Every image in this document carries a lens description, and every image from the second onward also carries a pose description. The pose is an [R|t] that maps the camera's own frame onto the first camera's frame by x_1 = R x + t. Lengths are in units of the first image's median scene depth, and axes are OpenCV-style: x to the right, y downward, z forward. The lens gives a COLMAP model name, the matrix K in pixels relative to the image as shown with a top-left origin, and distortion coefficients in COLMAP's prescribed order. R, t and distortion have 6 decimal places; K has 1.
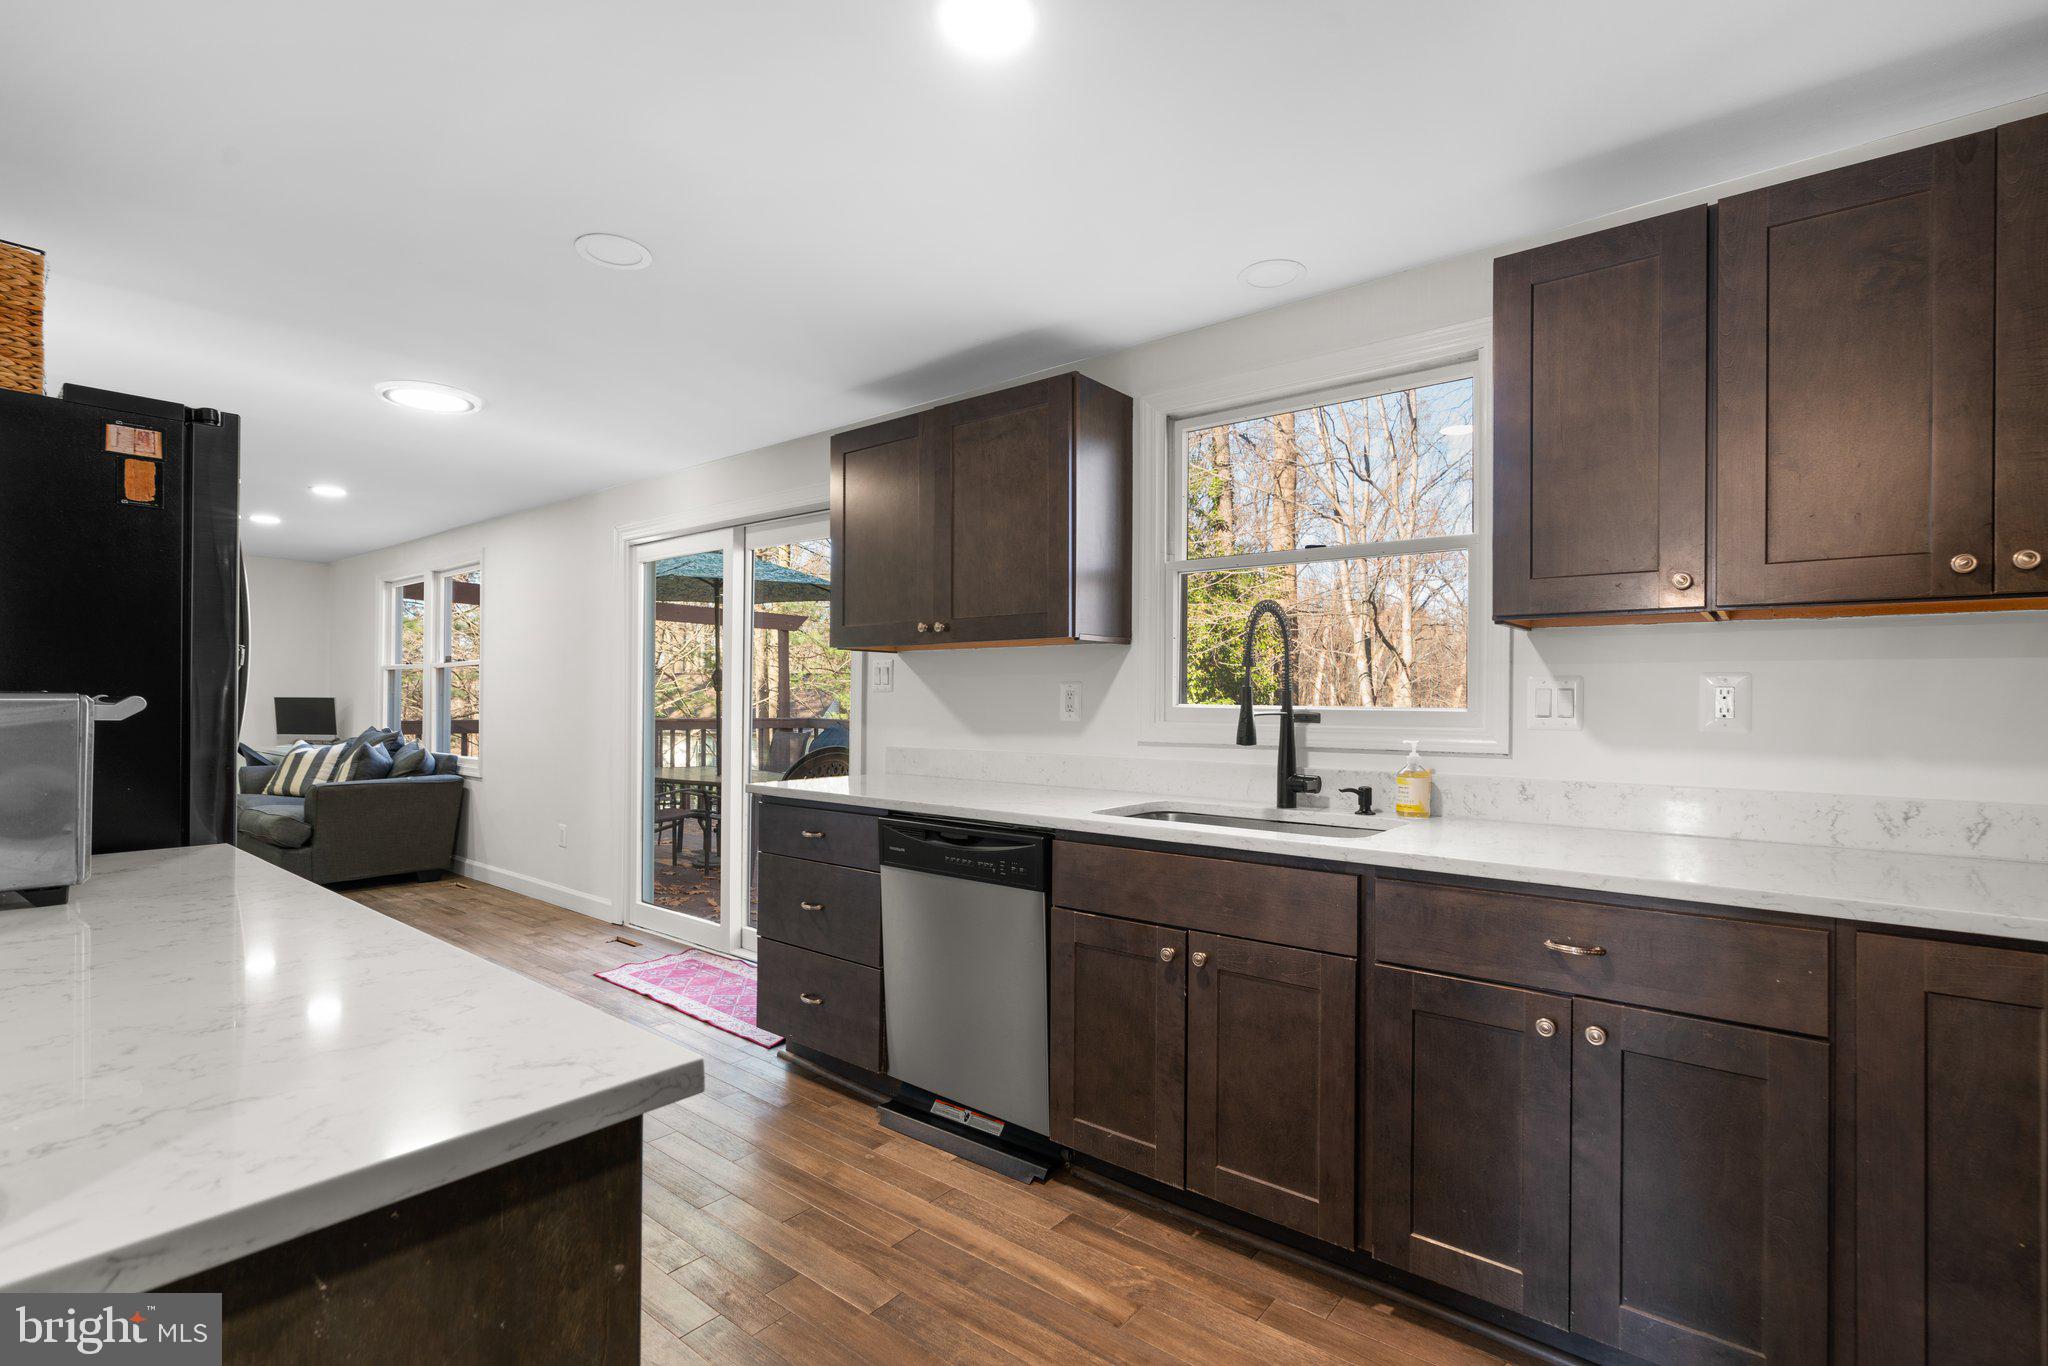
lens RADIAL K [[941.8, 0, 1029.6], [0, 941.8, 696.5], [0, 0, 1]] dist [-0.000878, 0.000040]
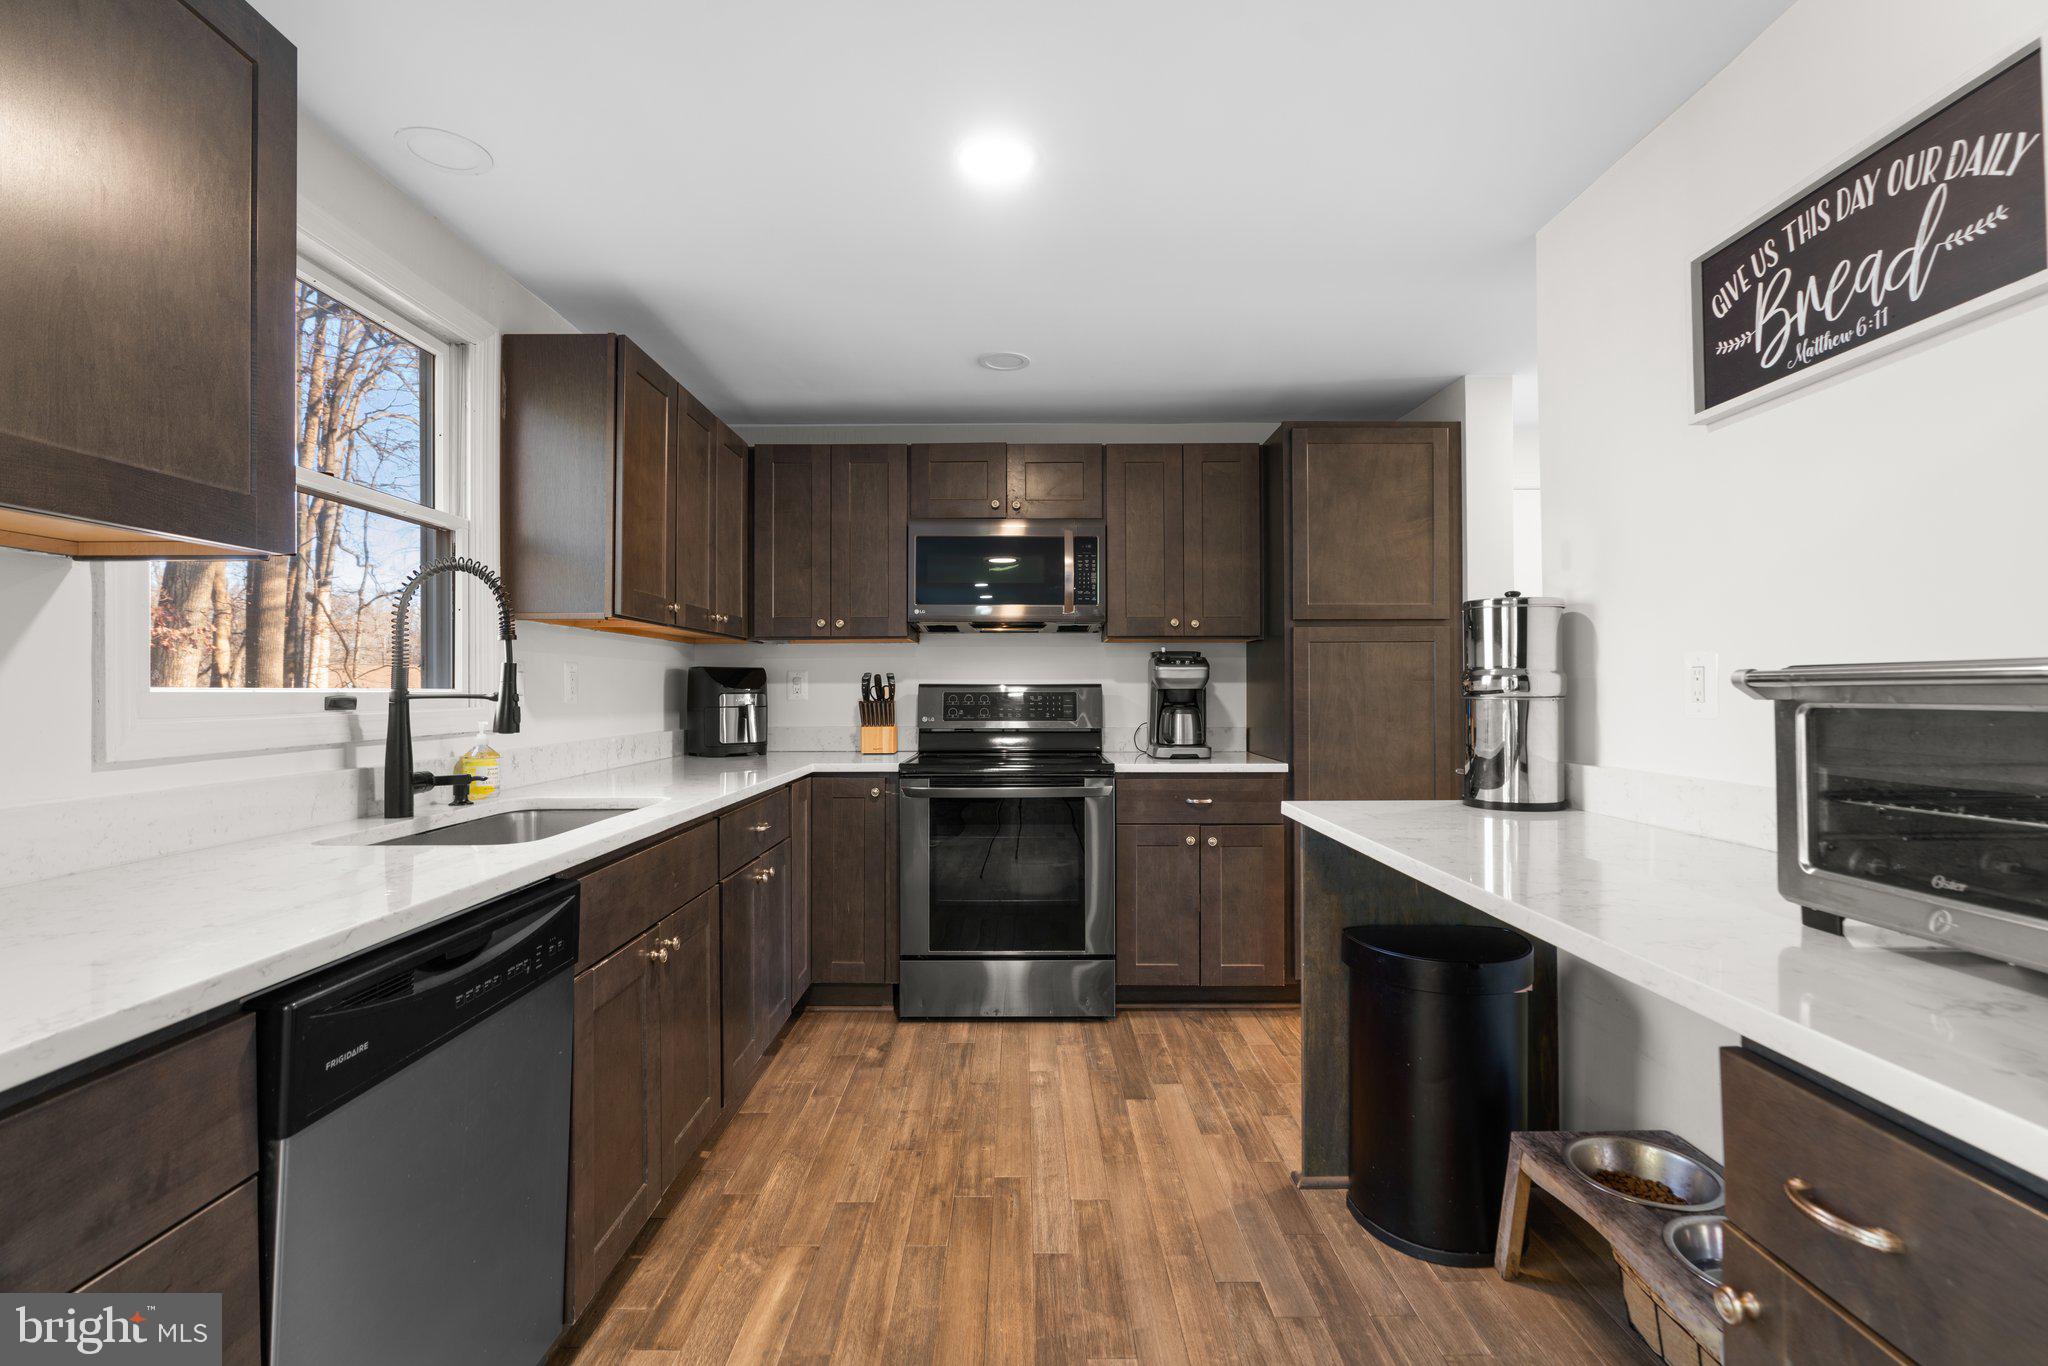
lens RADIAL K [[902.9, 0, 1025.8], [0, 902.9, 684.0], [0, 0, 1]] dist [-0.014864, 0.006812]
pose [[-0.627733, 0.003293, 0.778422, -0.761357], [0.000120, 0.999991, -0.004133, 0.011425], [-0.778429, -0.002501, -0.627728, 1.271805]]
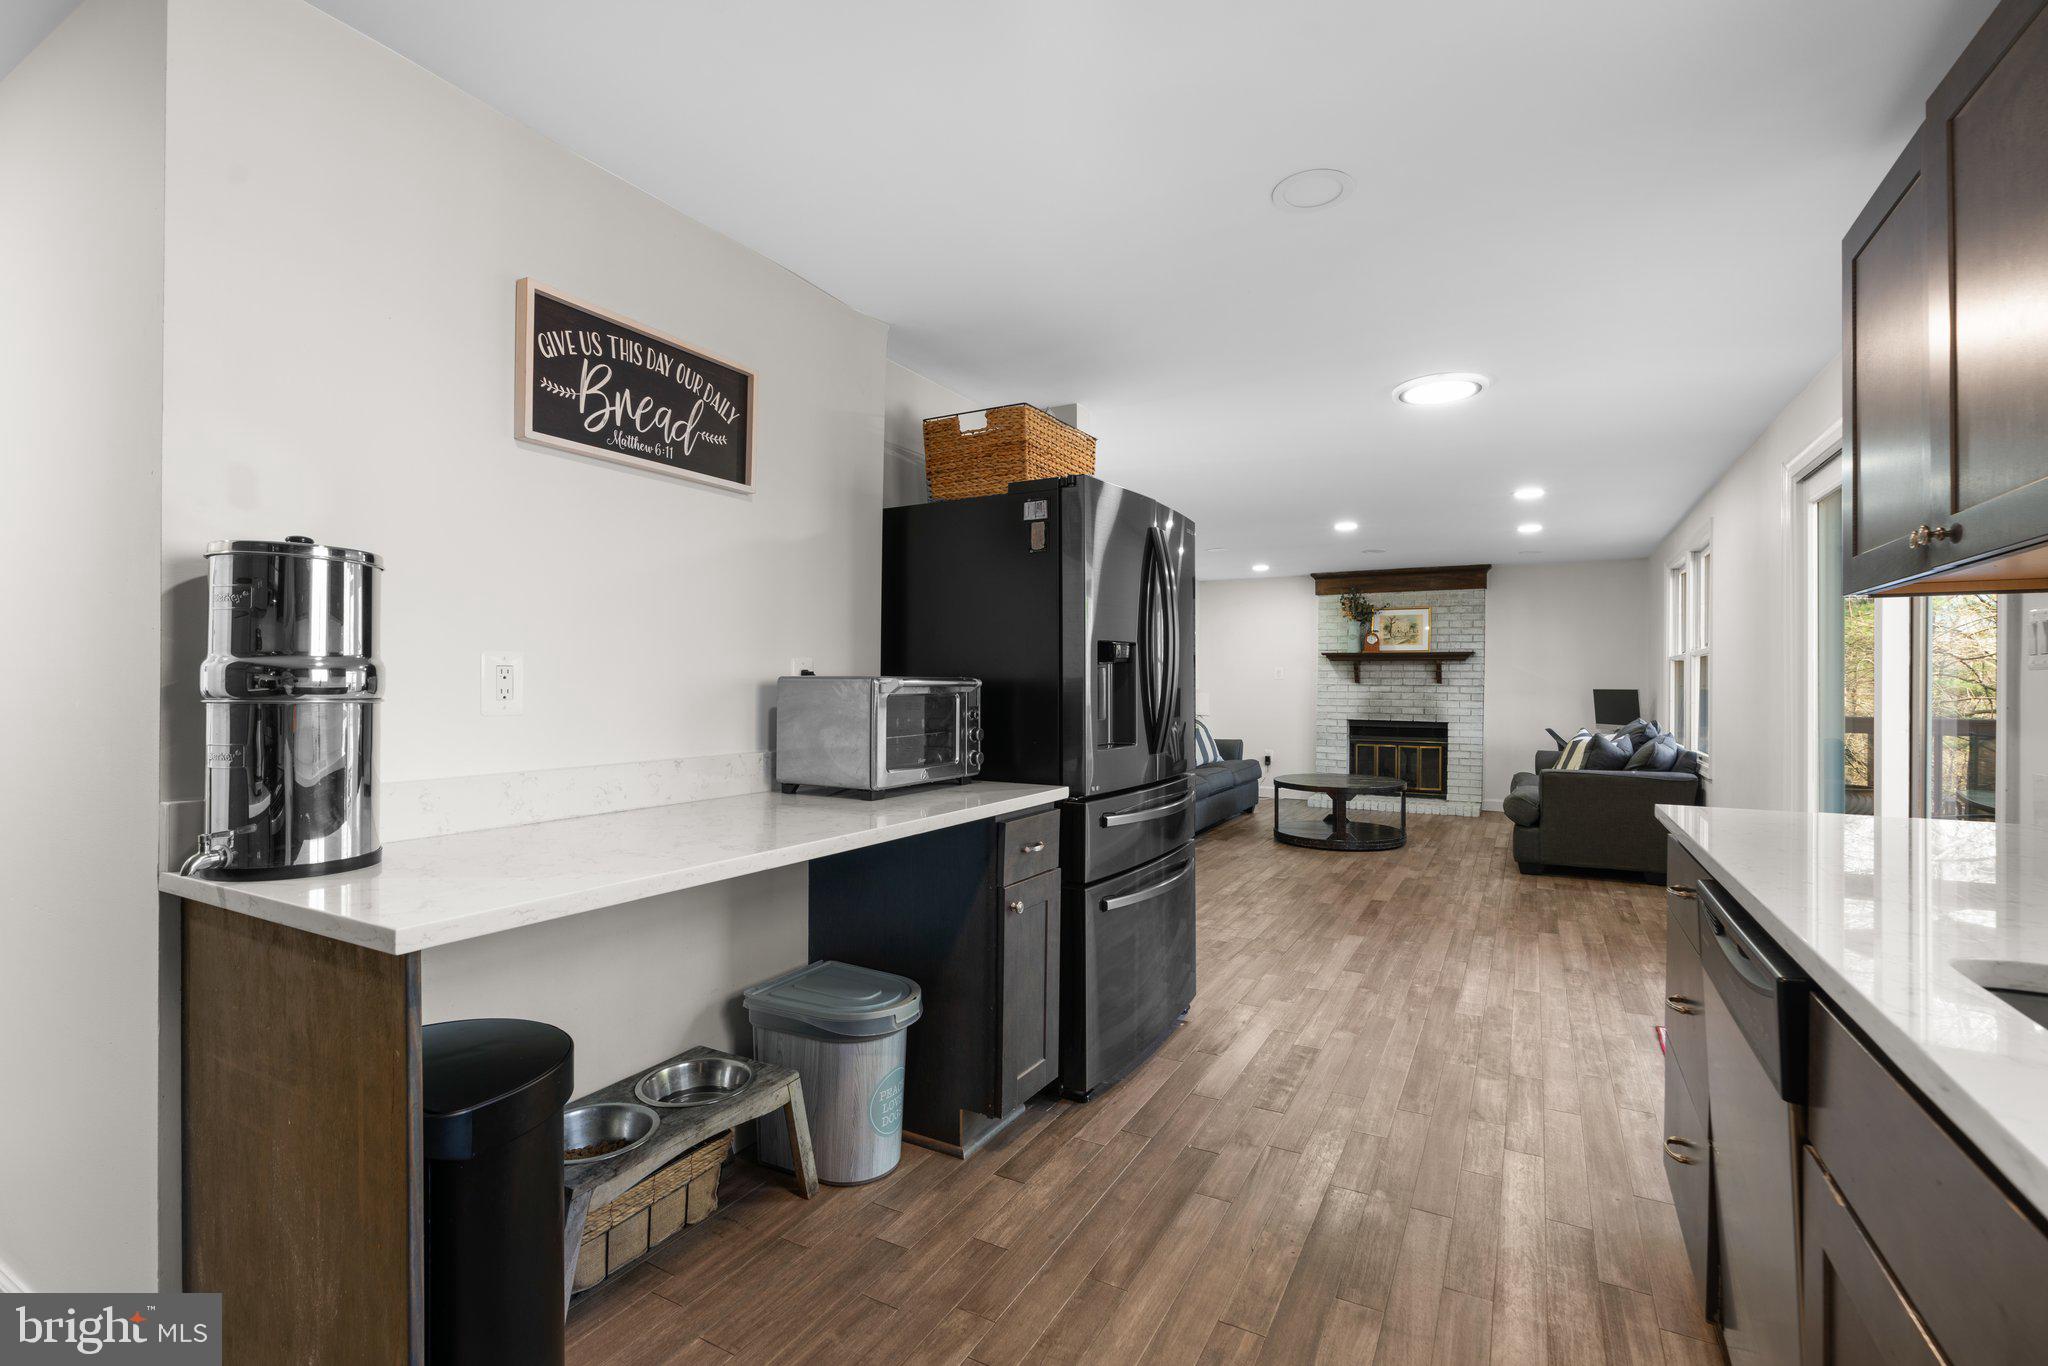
lens RADIAL K [[902.9, 0, 1025.8], [0, 902.9, 684.0], [0, 0, 1]] dist [-0.014864, 0.006812]
pose [[0.157427, -0.006685, -0.987508, 0.395267], [-0.003262, 0.999968, -0.007290, 0.014243], [0.987525, 0.004368, 0.157400, 0.643623]]
